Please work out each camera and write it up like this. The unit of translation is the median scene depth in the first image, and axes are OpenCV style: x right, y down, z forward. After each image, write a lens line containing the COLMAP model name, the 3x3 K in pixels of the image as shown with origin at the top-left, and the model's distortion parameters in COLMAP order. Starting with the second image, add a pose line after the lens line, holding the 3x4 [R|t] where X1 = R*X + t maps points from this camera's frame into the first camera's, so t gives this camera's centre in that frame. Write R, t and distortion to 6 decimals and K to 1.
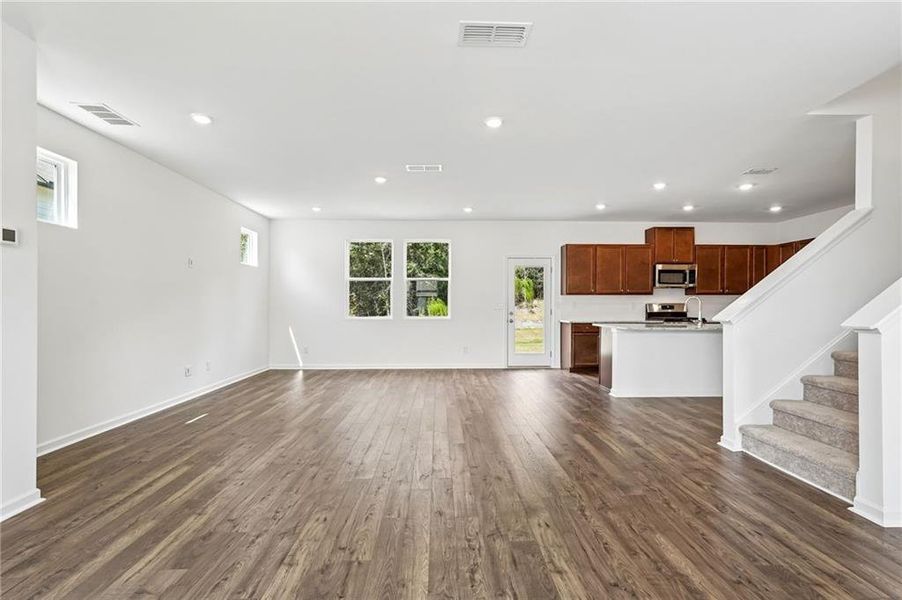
lens RADIAL K [[408.2, 0, 451.4], [0, 408.2, 300.8], [0, 0, 1]] dist [-0.009064, 0.006932]
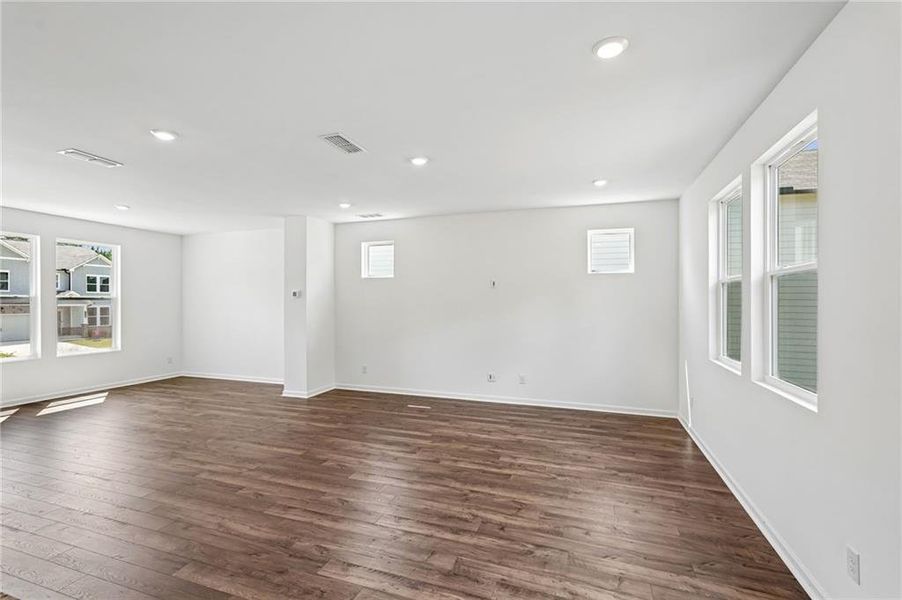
lens RADIAL K [[412.6, 0, 451.1], [0, 412.6, 304.0], [0, 0, 1]] dist [0.001587, 0.000287]
pose [[-0.359012, 0.004548, -0.933322, 0.353301], [0.006660, 0.999975, 0.002311, -0.029569], [0.933309, -0.005387, -0.359033, 0.929271]]
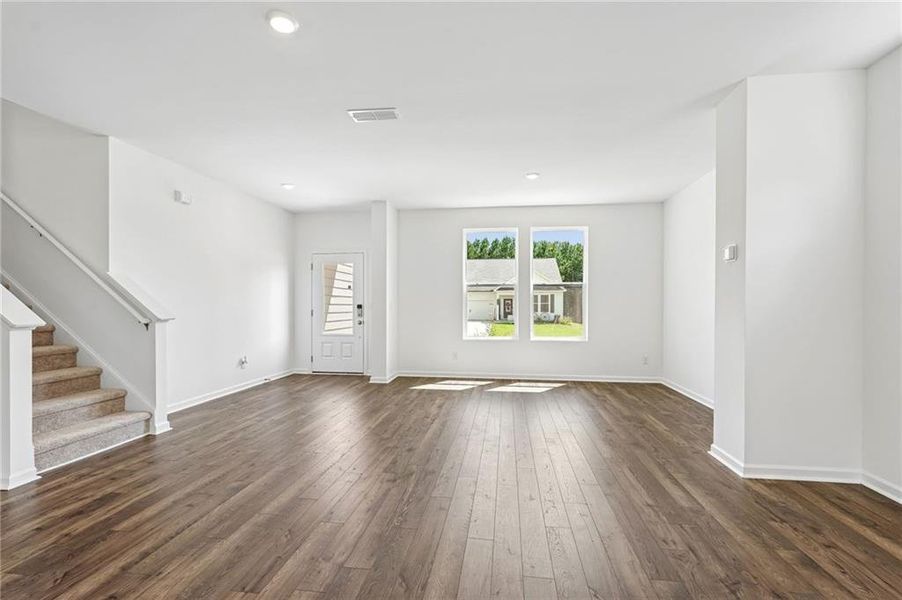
lens RADIAL K [[408.2, 0, 451.4], [0, 408.2, 300.8], [0, 0, 1]] dist [-0.009064, 0.006932]
pose [[-0.986149, -0.000901, 0.165858, -0.130902], [-0.004087, 0.999814, -0.018870, 0.007002], [-0.165810, -0.019286, -0.985969, 0.770636]]
